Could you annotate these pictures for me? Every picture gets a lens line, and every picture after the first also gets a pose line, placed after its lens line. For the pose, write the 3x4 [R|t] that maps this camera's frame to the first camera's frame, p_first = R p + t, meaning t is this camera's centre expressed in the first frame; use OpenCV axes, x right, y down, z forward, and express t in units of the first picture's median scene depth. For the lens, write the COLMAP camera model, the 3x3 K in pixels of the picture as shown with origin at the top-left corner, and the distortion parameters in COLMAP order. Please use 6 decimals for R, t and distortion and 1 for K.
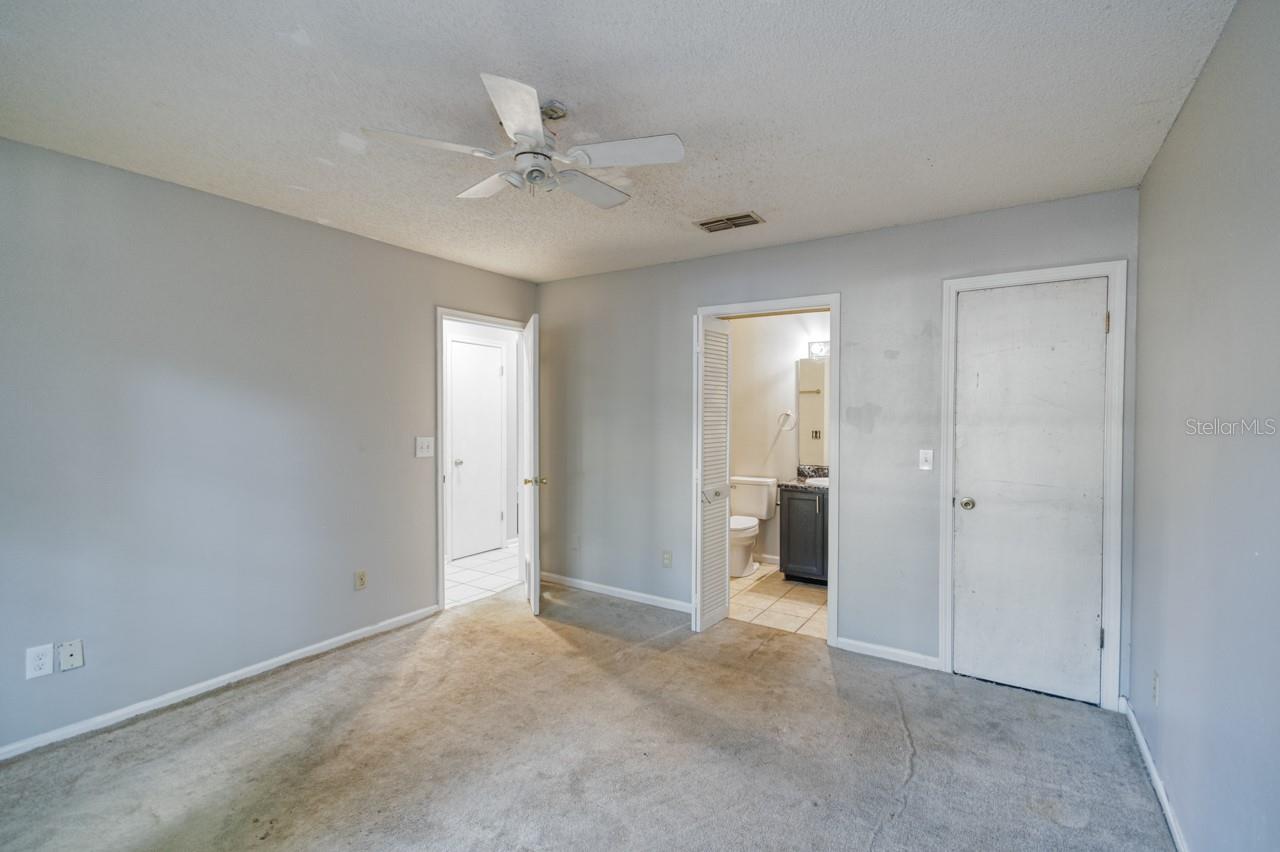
lens RADIAL K [[566.4, 0, 638.2], [0, 566.4, 426.1], [0, 0, 1]] dist [0.020315, -0.012238]
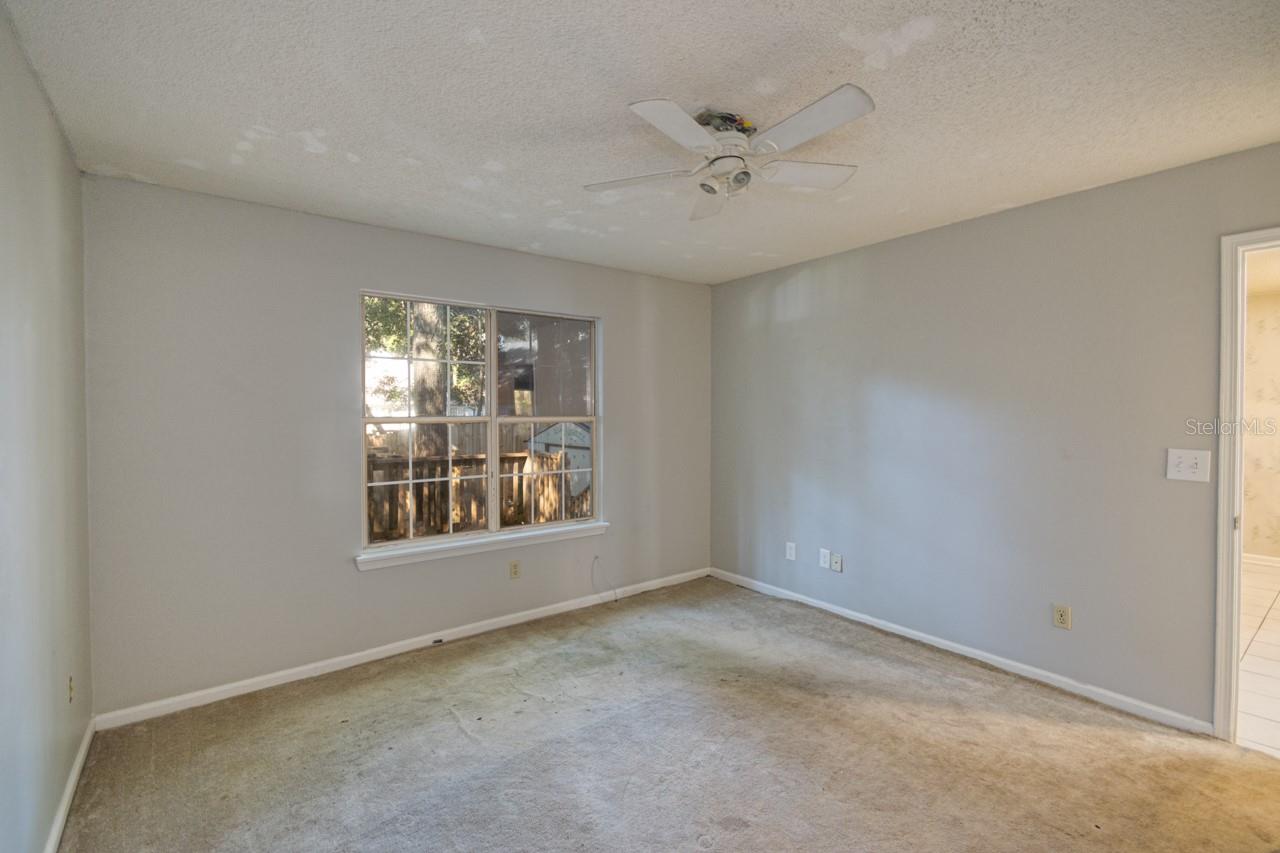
lens RADIAL K [[566.4, 0, 644.5], [0, 566.4, 422.6], [0, 0, 1]] dist [0.020315, -0.012238]
pose [[-0.345482, 0.017874, -0.938255, 0.541685], [-0.014517, 0.999597, 0.024388, -0.021748], [0.938313, 0.022046, -0.345084, 0.797248]]
